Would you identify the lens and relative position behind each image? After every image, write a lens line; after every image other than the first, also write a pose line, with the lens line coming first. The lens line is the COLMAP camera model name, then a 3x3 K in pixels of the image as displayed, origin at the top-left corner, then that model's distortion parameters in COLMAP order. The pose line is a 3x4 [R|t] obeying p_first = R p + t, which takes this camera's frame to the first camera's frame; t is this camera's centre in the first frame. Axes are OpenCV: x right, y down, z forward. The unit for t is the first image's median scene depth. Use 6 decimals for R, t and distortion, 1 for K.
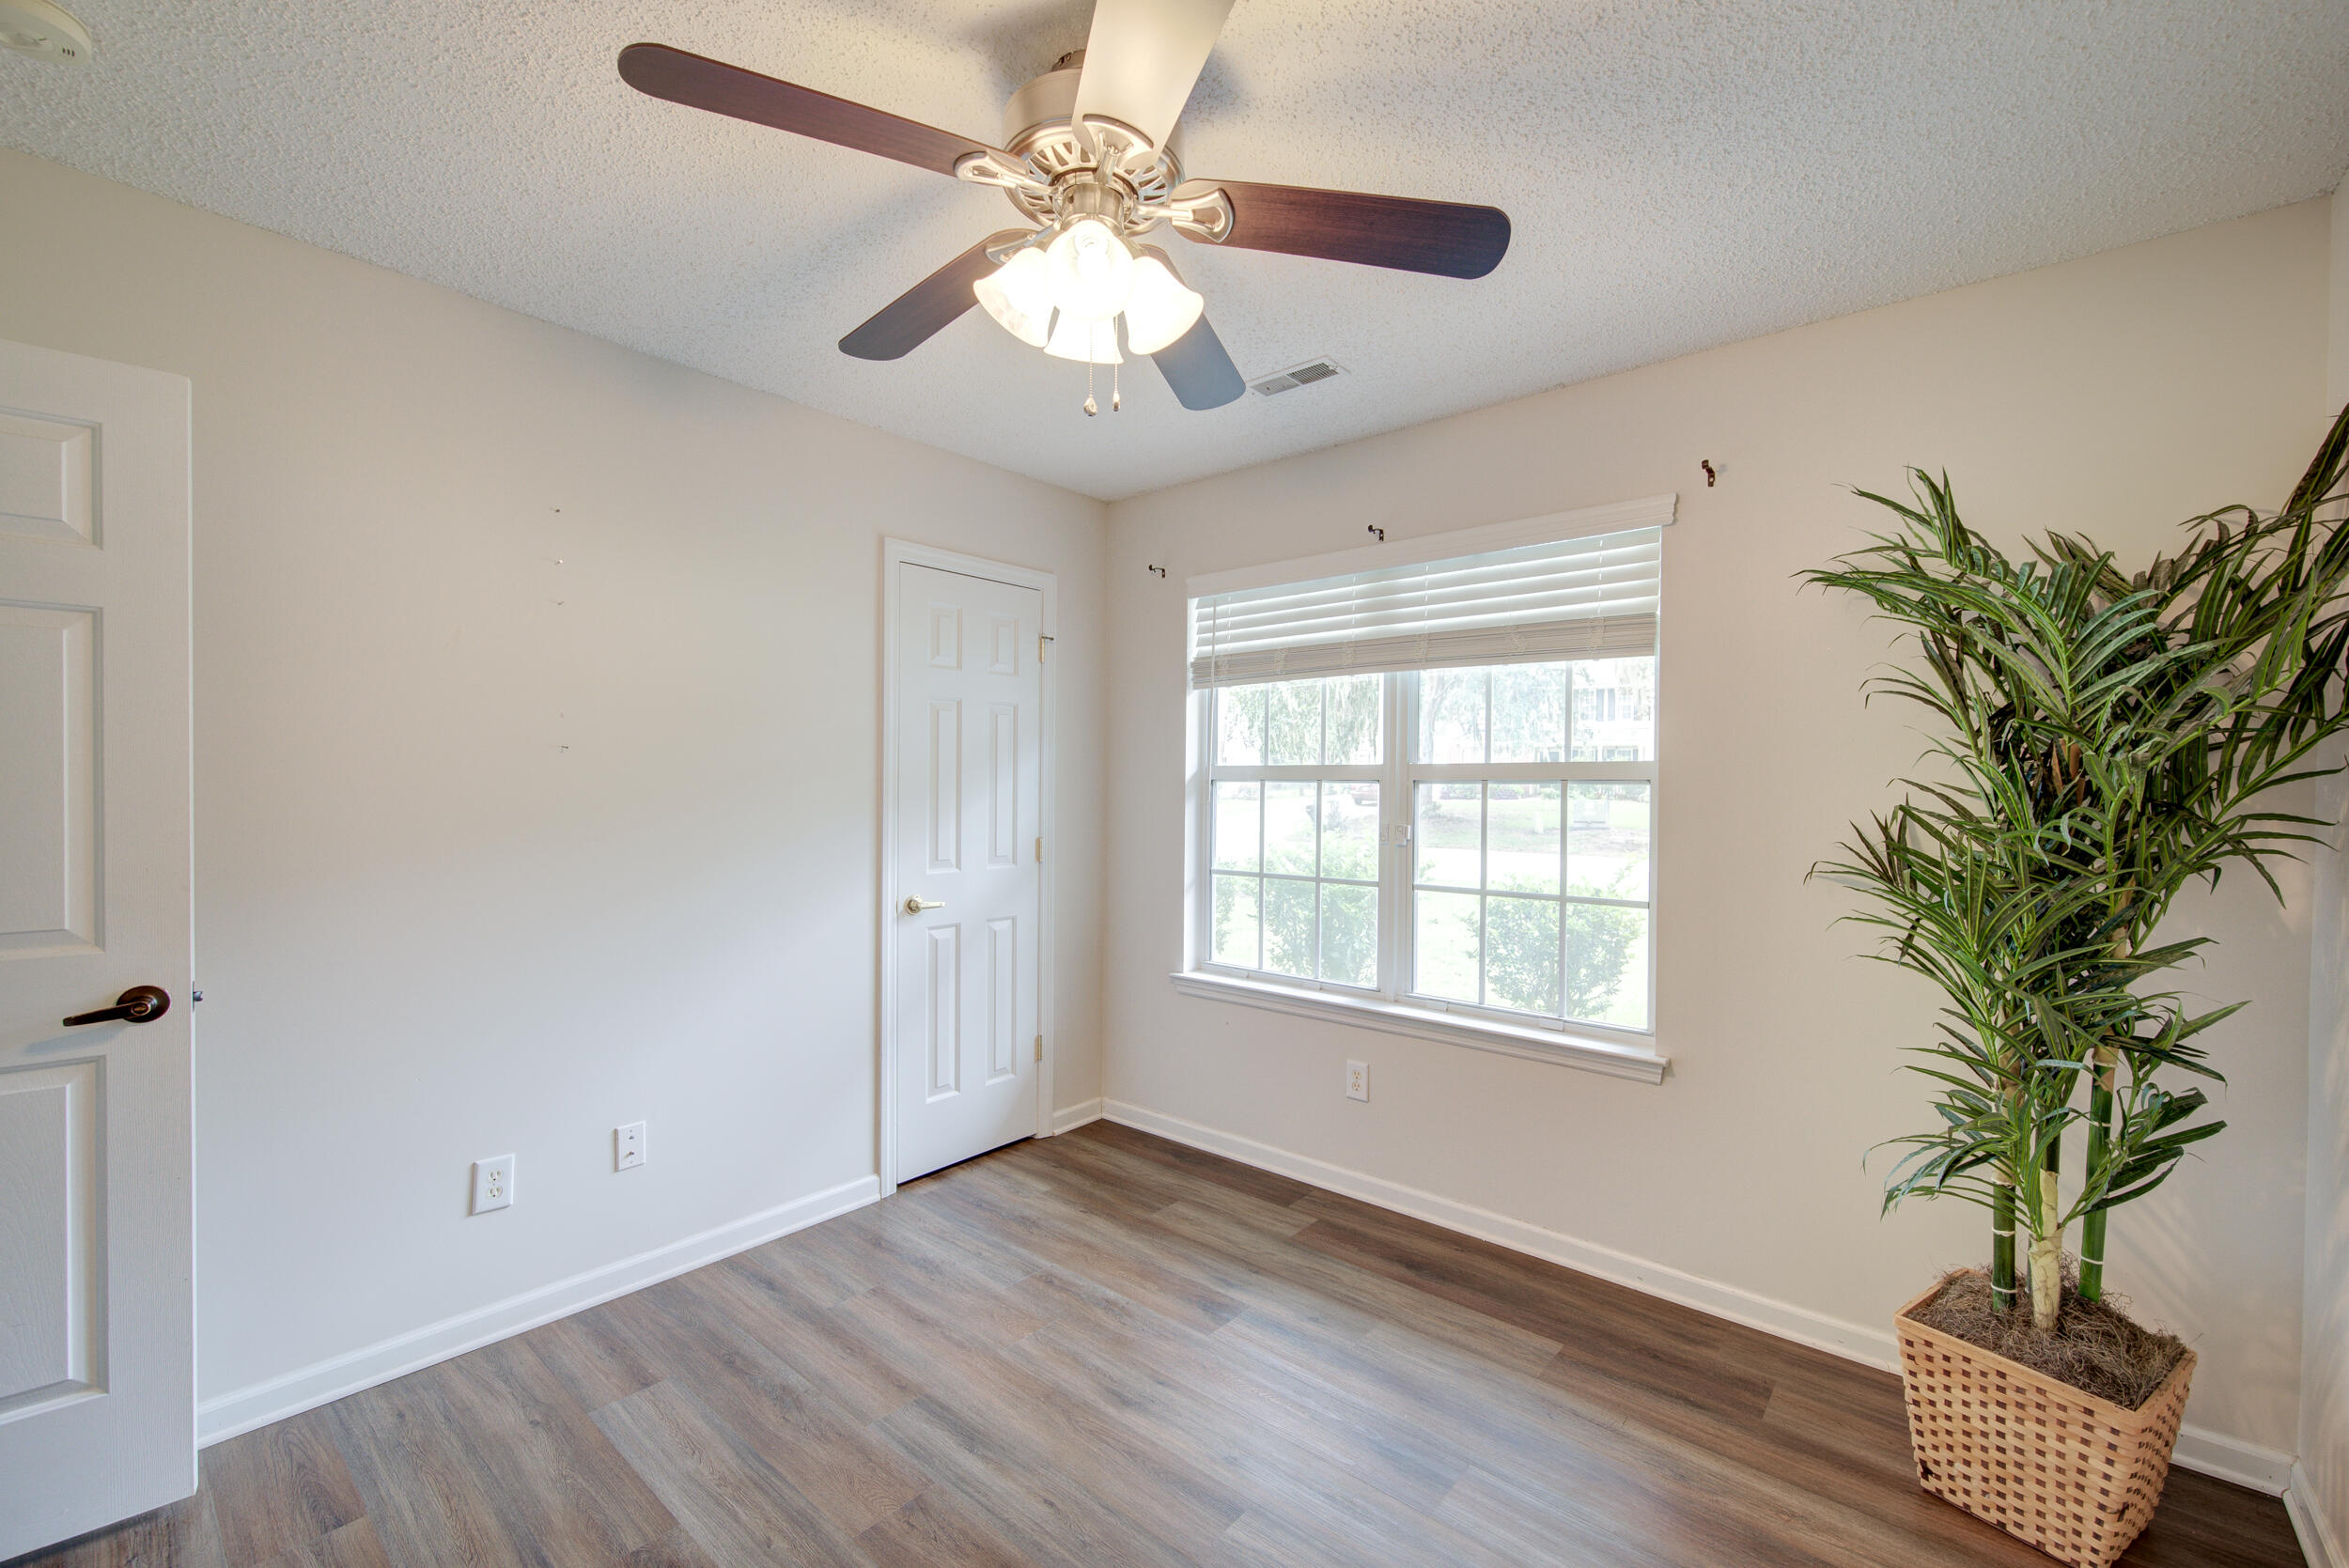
lens RADIAL K [[970.6, 0, 1180.4], [0, 970.6, 791.4], [0, 0, 1]] dist [0.008237, -0.004108]
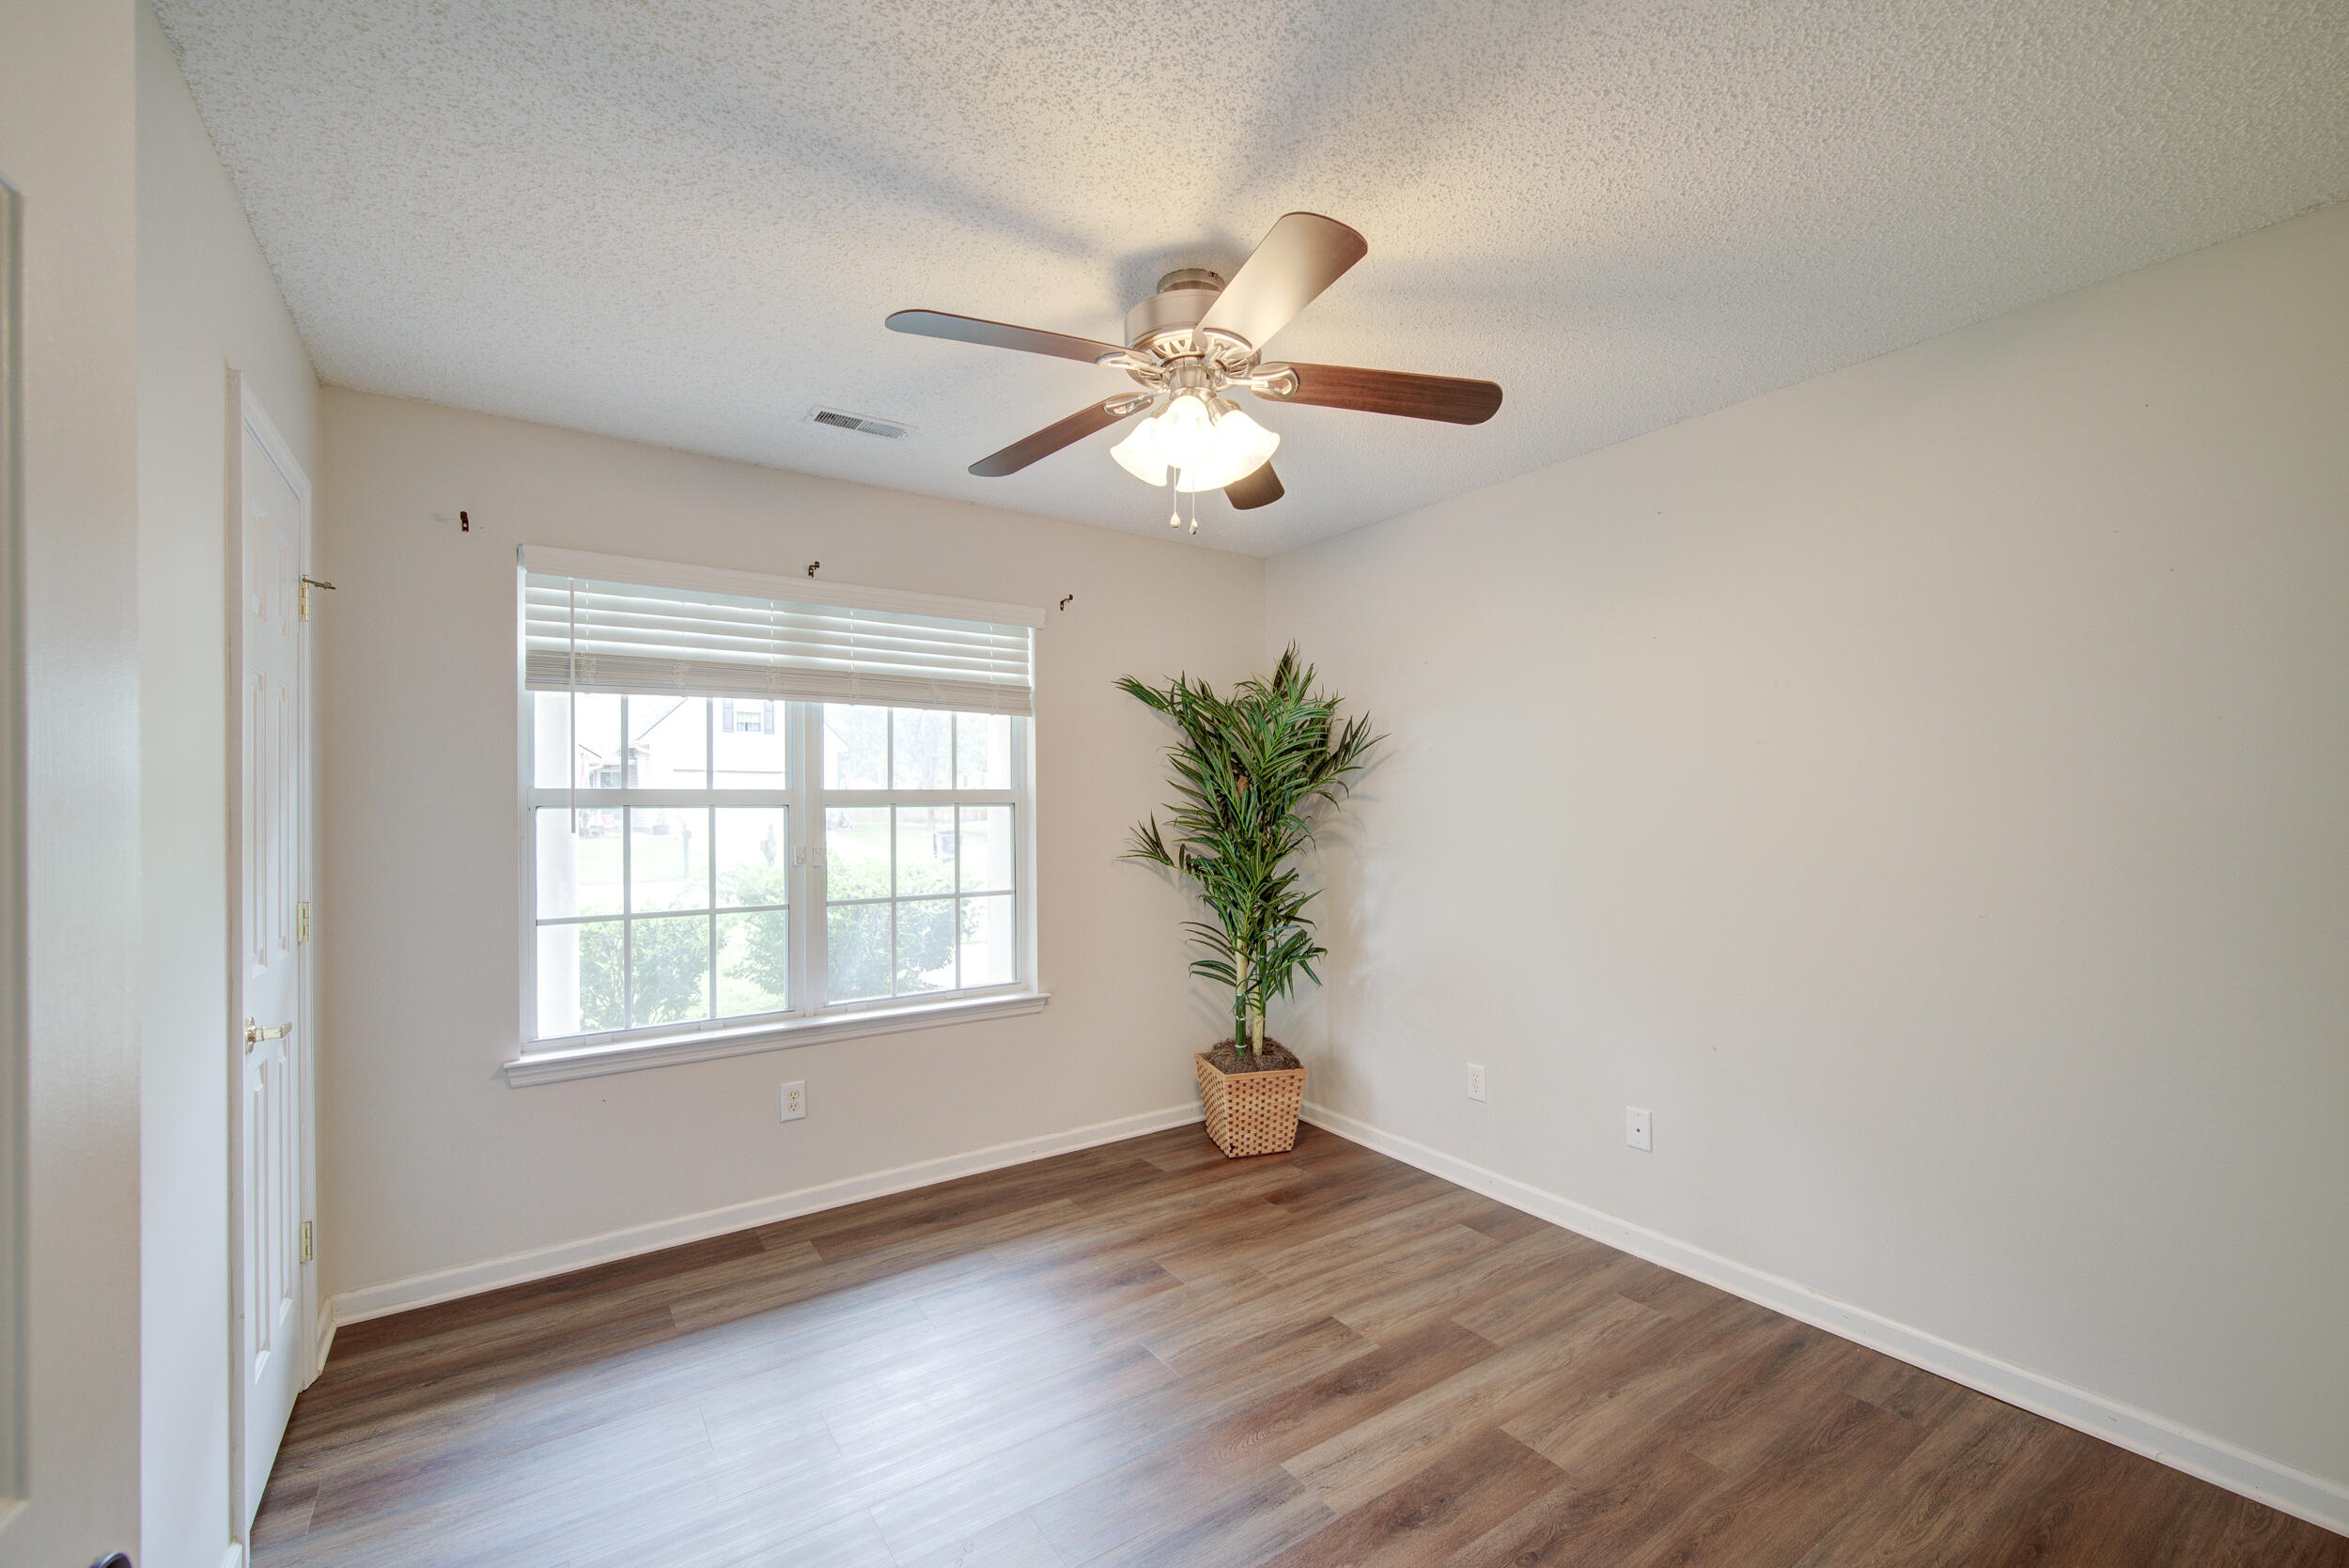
lens RADIAL K [[970.6, 0, 1184.5], [0, 970.6, 799.8], [0, 0, 1]] dist [0.008237, -0.004108]
pose [[0.248402, -0.001025, 0.968656, -0.732641], [0.017012, 0.999850, -0.003304, -0.006780], [-0.968508, 0.017300, 0.248382, 0.362641]]
